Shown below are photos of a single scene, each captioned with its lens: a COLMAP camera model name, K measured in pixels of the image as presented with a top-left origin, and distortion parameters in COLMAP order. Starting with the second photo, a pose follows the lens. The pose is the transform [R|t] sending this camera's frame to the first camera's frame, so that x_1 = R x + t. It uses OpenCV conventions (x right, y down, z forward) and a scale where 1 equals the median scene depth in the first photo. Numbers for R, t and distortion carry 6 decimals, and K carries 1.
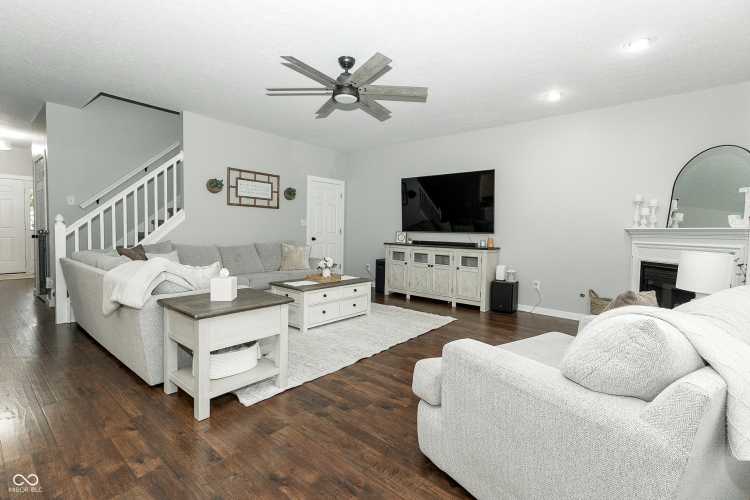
lens RADIAL K [[345.6, 0, 370.9], [0, 345.6, 243.8], [0, 0, 1]] dist [0.015497, -0.000097]
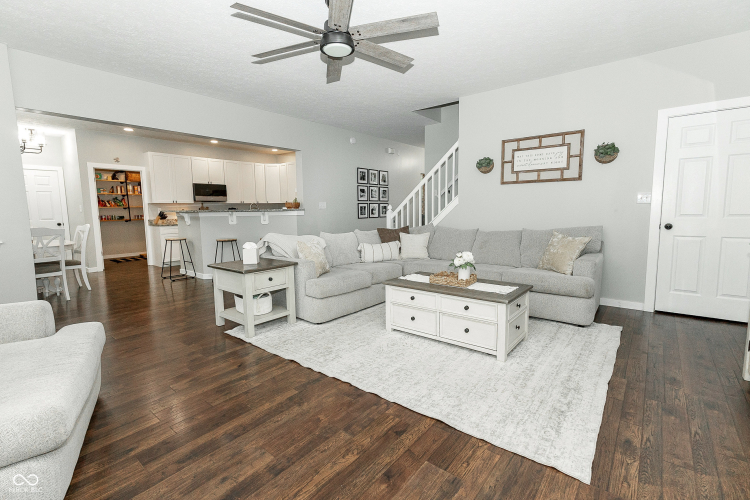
lens RADIAL K [[345.6, 0, 370.9], [0, 345.6, 243.8], [0, 0, 1]] dist [0.015497, -0.000097]
pose [[0.019556, 0.080611, -0.996554, 0.465033], [-0.025011, 0.996472, 0.080113, -0.023662], [0.999496, 0.023358, 0.021503, 0.650695]]
